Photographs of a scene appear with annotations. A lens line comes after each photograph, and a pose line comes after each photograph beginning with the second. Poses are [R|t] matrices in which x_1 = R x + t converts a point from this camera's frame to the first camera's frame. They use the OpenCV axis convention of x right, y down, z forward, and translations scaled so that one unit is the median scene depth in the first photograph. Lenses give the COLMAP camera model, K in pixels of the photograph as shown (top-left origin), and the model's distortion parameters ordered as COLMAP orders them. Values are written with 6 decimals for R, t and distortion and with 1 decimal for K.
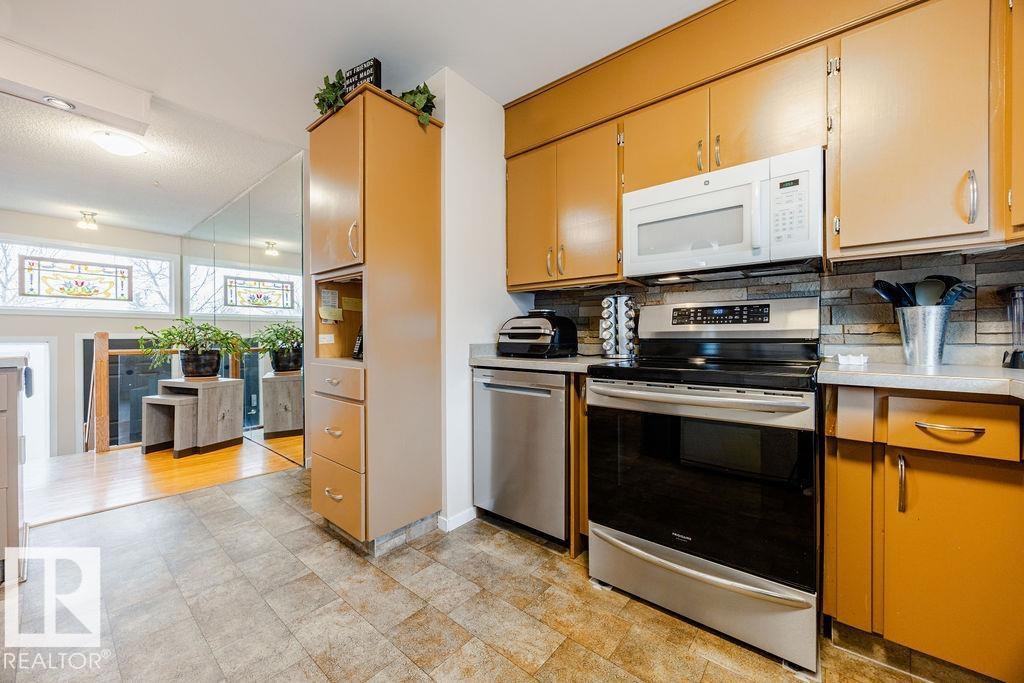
lens RADIAL K [[387.6, 0, 516.3], [0, 387.6, 339.7], [0, 0, 1]] dist [-0.003839, -0.000054]
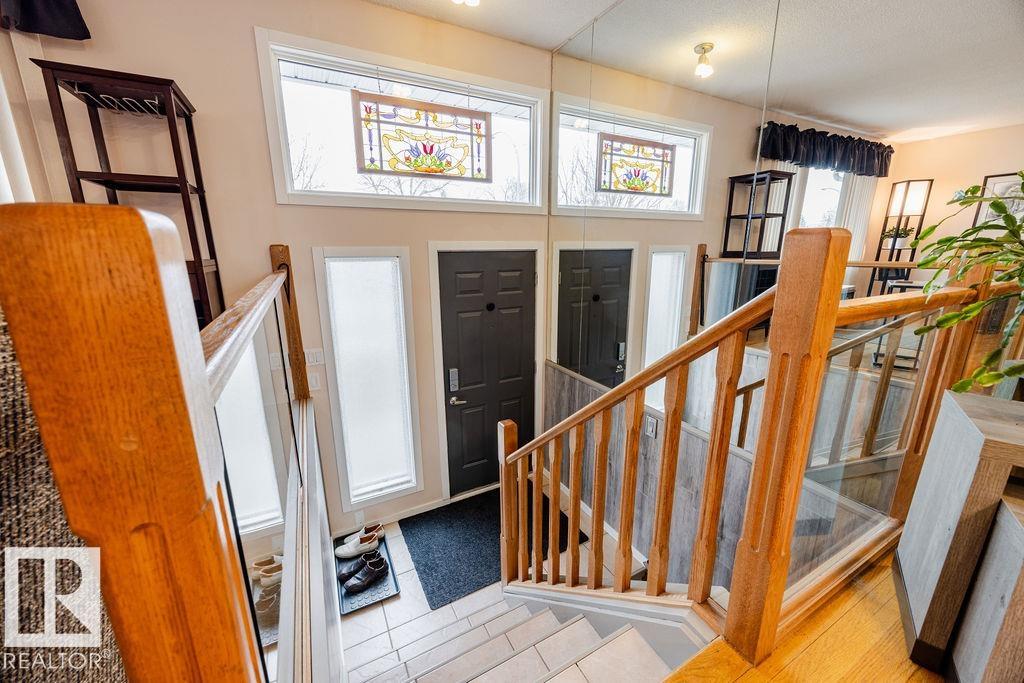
lens RADIAL K [[387.6, 0, 516.0], [0, 387.6, 337.6], [0, 0, 1]] dist [-0.003839, -0.000054]
pose [[0.926405, 0.090074, -0.365596, -1.919522], [-0.004862, 0.973746, 0.227586, -0.019825], [0.376497, -0.209059, 0.902521, 1.188596]]
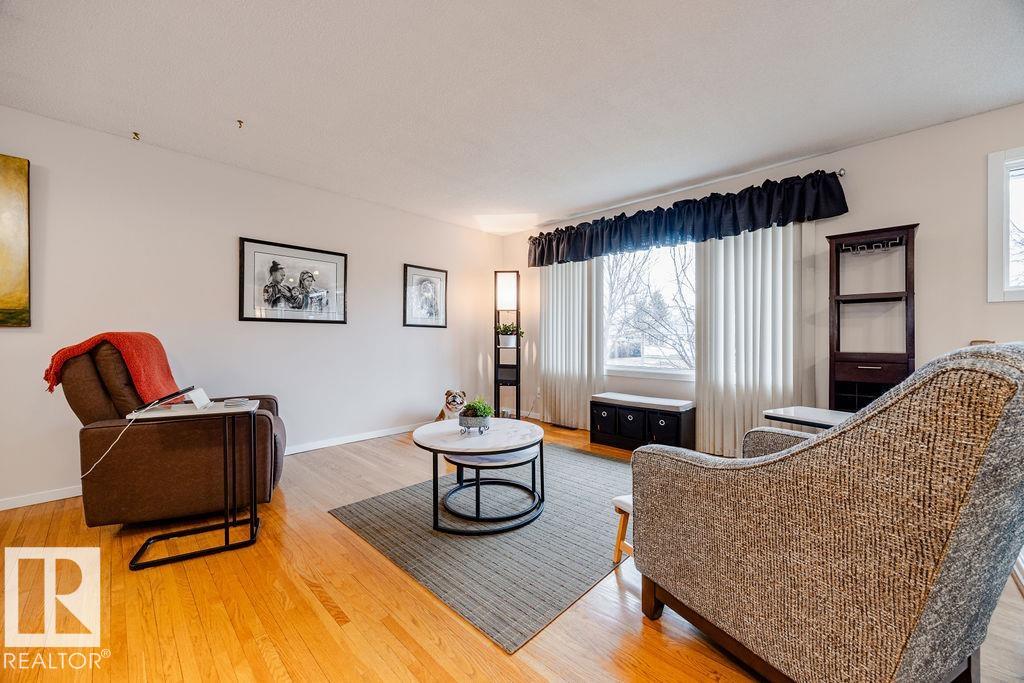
lens RADIAL K [[387.6, 0, 514.2], [0, 387.6, 337.5], [0, 0, 1]] dist [-0.003839, -0.000054]
pose [[-0.076247, -0.002157, -0.997087, -1.735169], [-0.007402, 0.999971, -0.001597, -0.021065], [0.997061, 0.007259, -0.076261, 0.668927]]
